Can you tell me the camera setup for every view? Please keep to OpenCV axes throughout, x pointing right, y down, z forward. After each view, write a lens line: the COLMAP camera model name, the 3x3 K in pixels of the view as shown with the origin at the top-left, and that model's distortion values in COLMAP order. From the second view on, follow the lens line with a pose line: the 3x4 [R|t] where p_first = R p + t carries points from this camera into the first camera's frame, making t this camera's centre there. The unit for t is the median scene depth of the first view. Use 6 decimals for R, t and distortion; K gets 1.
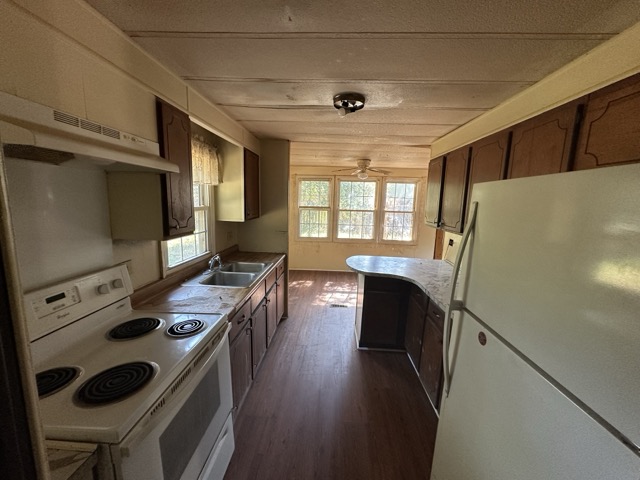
lens RADIAL K [[256.9, 0, 323.8], [0, 256.9, 241.7], [0, 0, 1]] dist [0.000926, -0.000067]
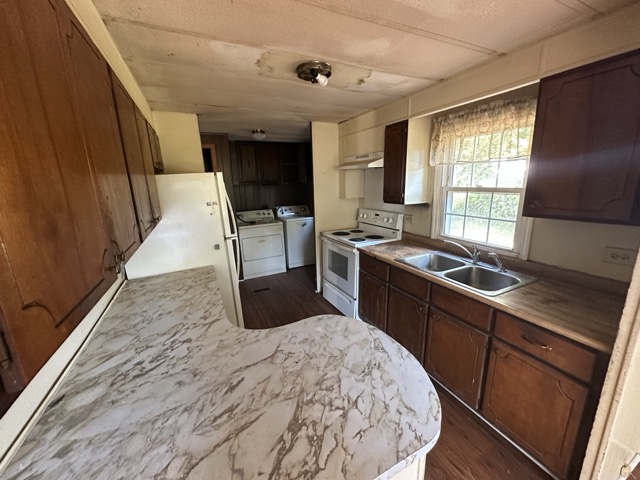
lens RADIAL K [[256.9, 0, 318.5], [0, 256.9, 237.2], [0, 0, 1]] dist [0.000926, -0.000067]
pose [[-0.884407, 0.102043, -0.455424, 0.243589], [-0.067985, 0.937231, 0.342019, -0.133942], [0.461738, 0.333446, -0.821956, 0.854565]]
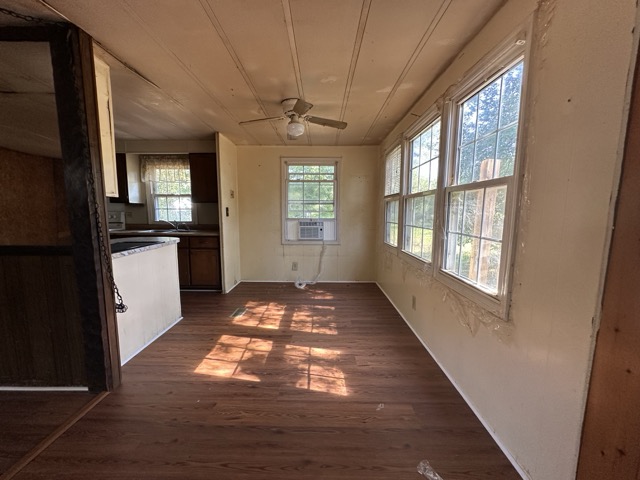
lens RADIAL K [[256.9, 0, 317.7], [0, 256.9, 240.2], [0, 0, 1]] dist [0.000926, -0.000067]
pose [[0.030656, 0.082431, -0.996125, 0.798234], [-0.159615, 0.984208, 0.076533, -0.064865], [0.986703, 0.156651, 0.043329, 1.121183]]
